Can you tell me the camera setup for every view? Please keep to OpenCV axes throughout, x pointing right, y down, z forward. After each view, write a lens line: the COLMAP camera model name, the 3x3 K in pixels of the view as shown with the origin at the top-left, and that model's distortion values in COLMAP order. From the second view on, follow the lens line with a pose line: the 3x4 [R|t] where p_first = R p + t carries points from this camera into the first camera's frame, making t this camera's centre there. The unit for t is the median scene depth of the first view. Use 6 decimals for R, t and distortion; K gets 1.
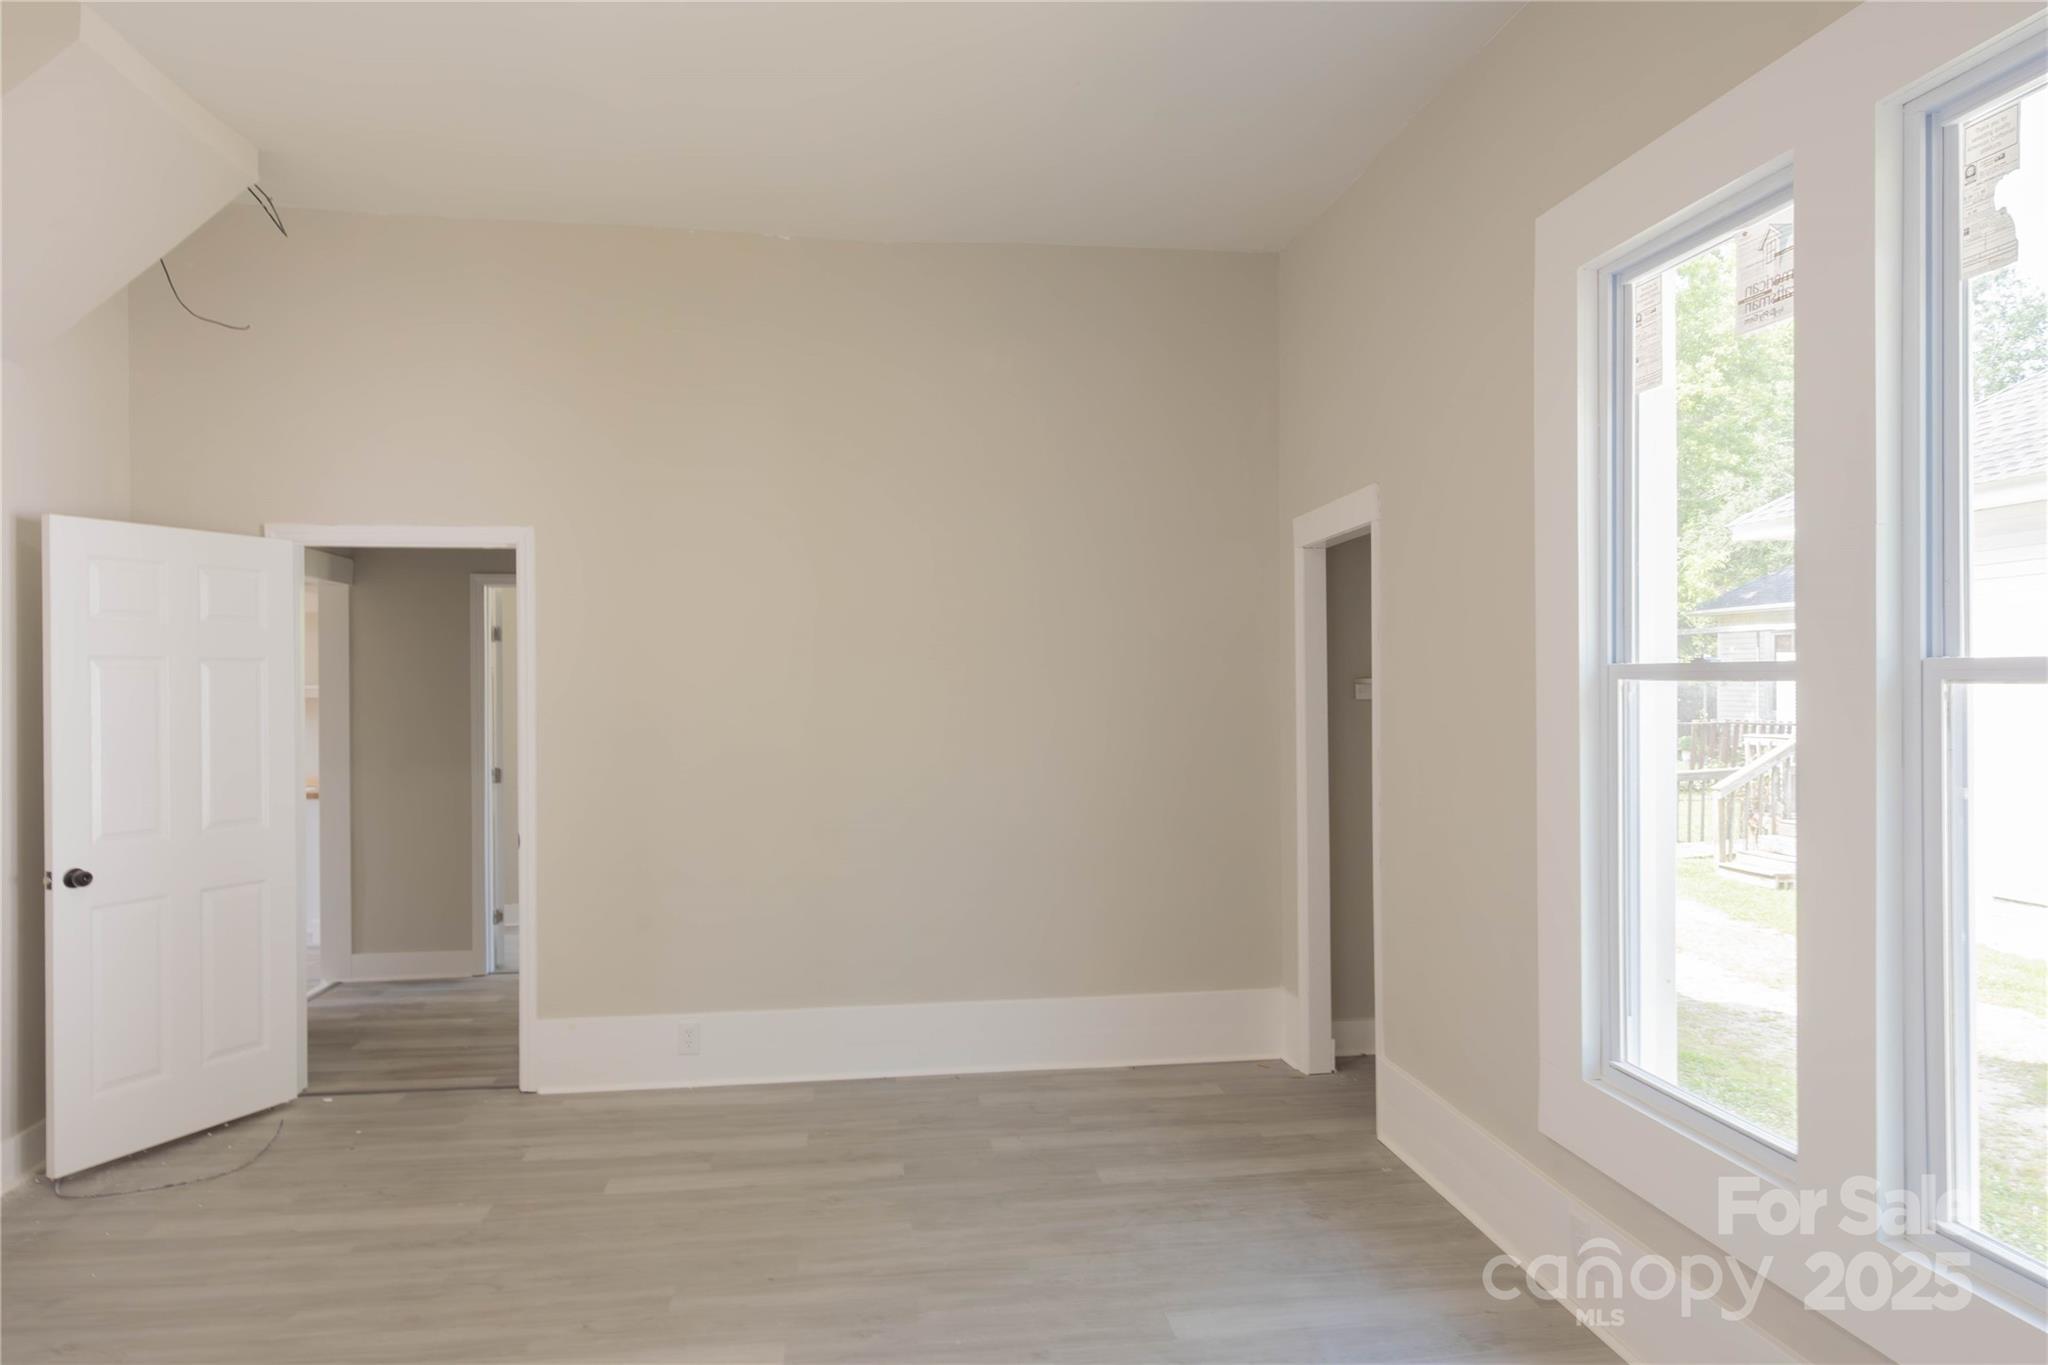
lens RADIAL K [[1262.9, 0, 1017.8], [0, 1262.9, 691.3], [0, 0, 1]] dist [0.005625, 0.003335]
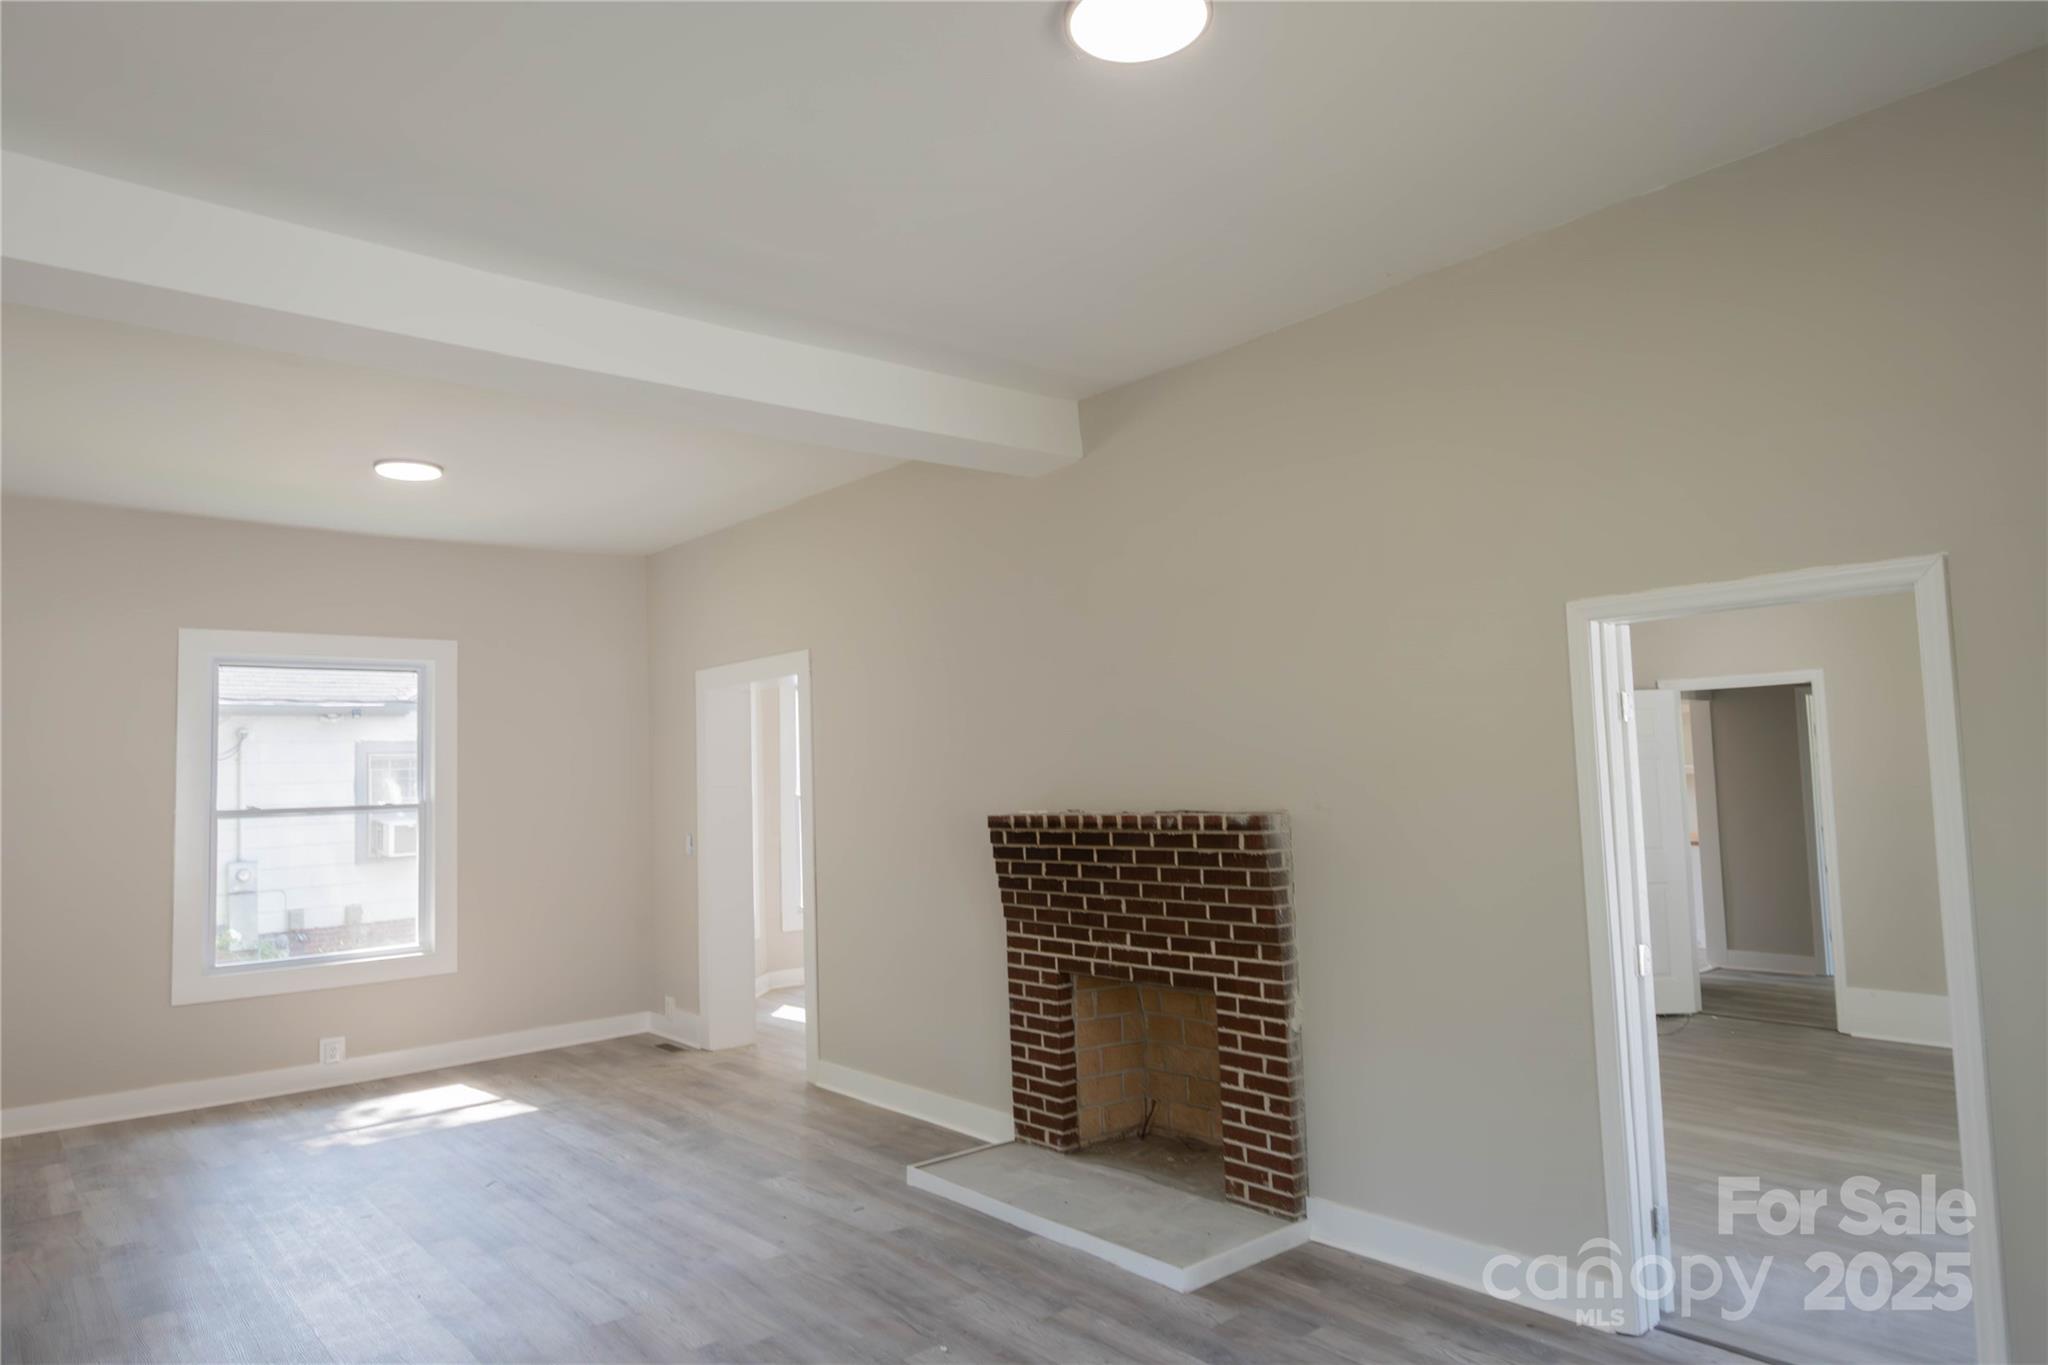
lens RADIAL K [[1262.9, 0, 1022.1], [0, 1262.9, 680.7], [0, 0, 1]] dist [0.005625, 0.003335]
pose [[0.545544, -0.073062, -0.834891, 0.363042], [0.023981, 0.997146, -0.071592, -0.025978], [0.837739, 0.019035, 0.545739, -0.648209]]
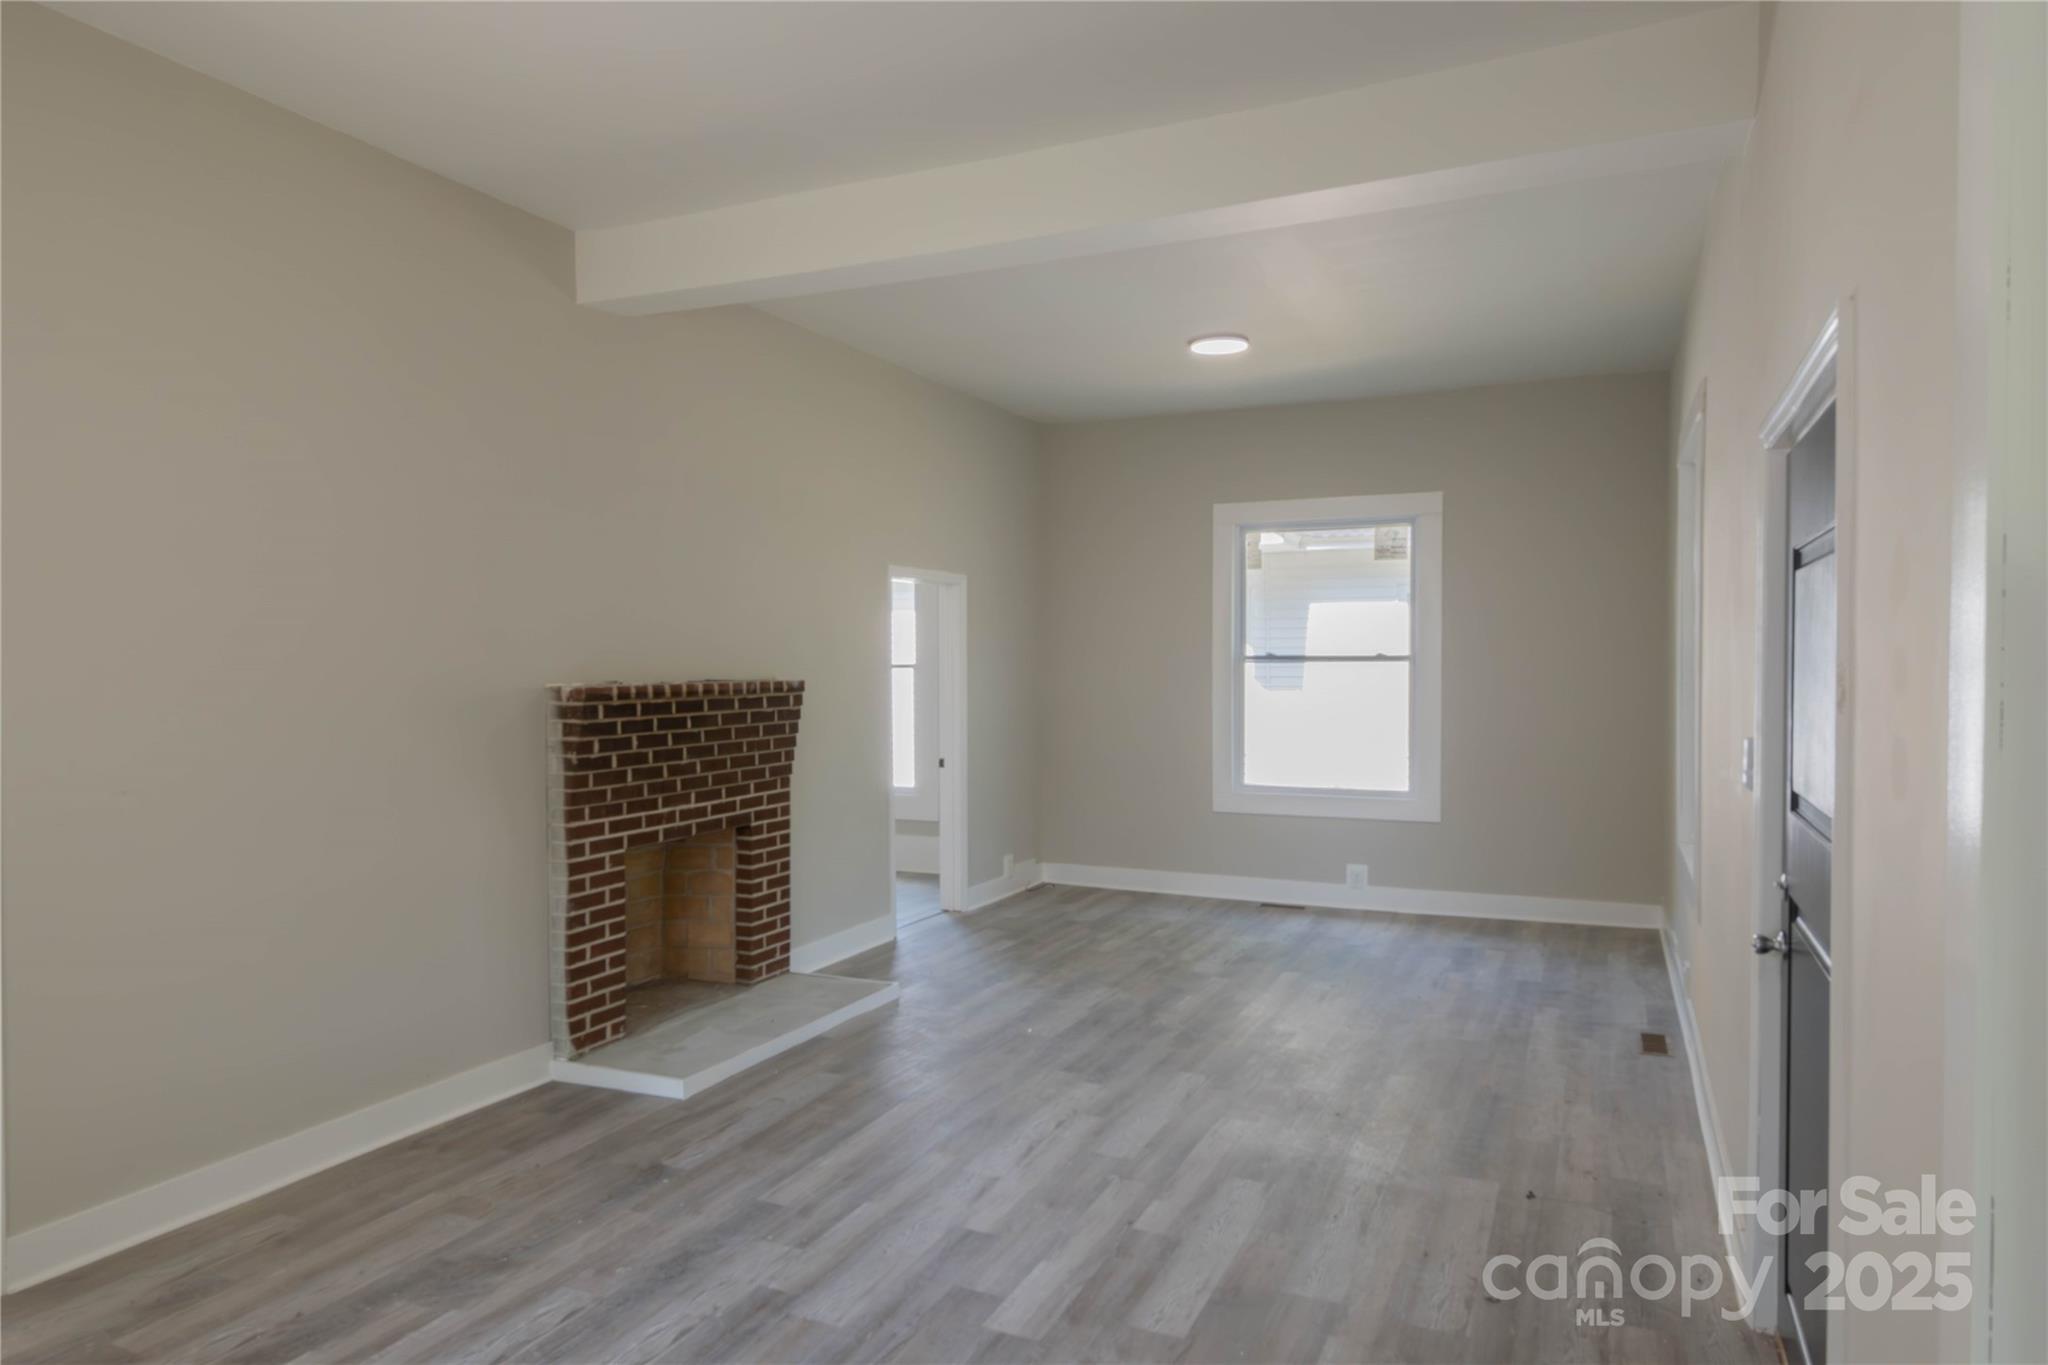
lens RADIAL K [[1262.9, 0, 1021.7], [0, 1262.9, 682.8], [0, 0, 1]] dist [0.005625, 0.003335]
pose [[0.528641, -0.009727, 0.848790, -1.189156], [0.006925, 0.999950, 0.007147, 0.003586], [-0.848817, 0.002100, 0.528683, -0.837070]]
